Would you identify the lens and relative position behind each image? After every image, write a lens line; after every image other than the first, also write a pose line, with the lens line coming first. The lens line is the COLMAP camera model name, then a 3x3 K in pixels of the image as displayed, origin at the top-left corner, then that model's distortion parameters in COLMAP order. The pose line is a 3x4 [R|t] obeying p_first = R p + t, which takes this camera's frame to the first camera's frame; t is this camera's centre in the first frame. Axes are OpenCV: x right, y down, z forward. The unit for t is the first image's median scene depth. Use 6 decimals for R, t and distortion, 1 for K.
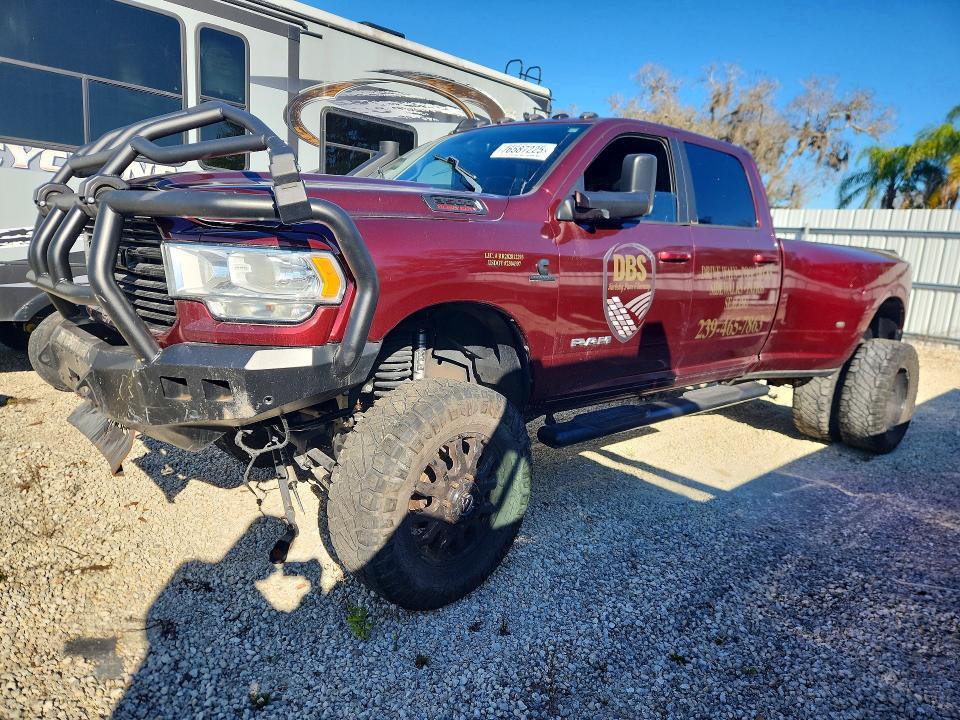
lens RADIAL K [[632.7, 0, 478.8], [0, 632.7, 359.6], [0, 0, 1]] dist [0.020822, -0.000189]
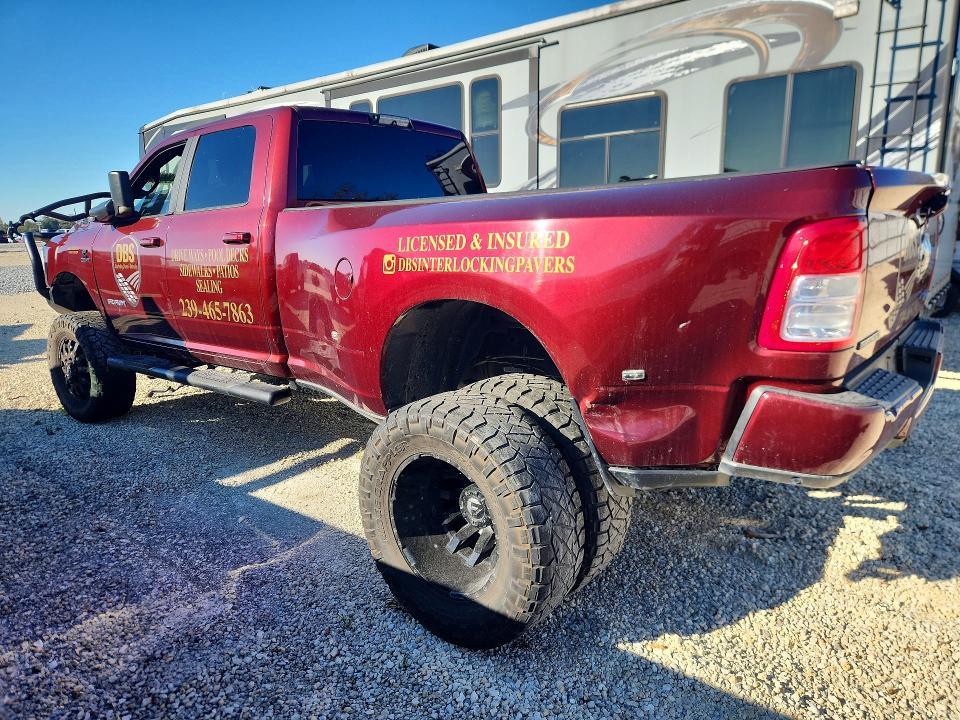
lens RADIAL K [[632.7, 0, 478.3], [0, 632.7, 362.4], [0, 0, 1]] dist [0.020822, -0.000189]
pose [[0.160321, 0.138064, -0.977361, 0.877741], [-0.132832, 0.984180, 0.117238, -0.086932], [0.978086, 0.111029, 0.176124, 0.763484]]
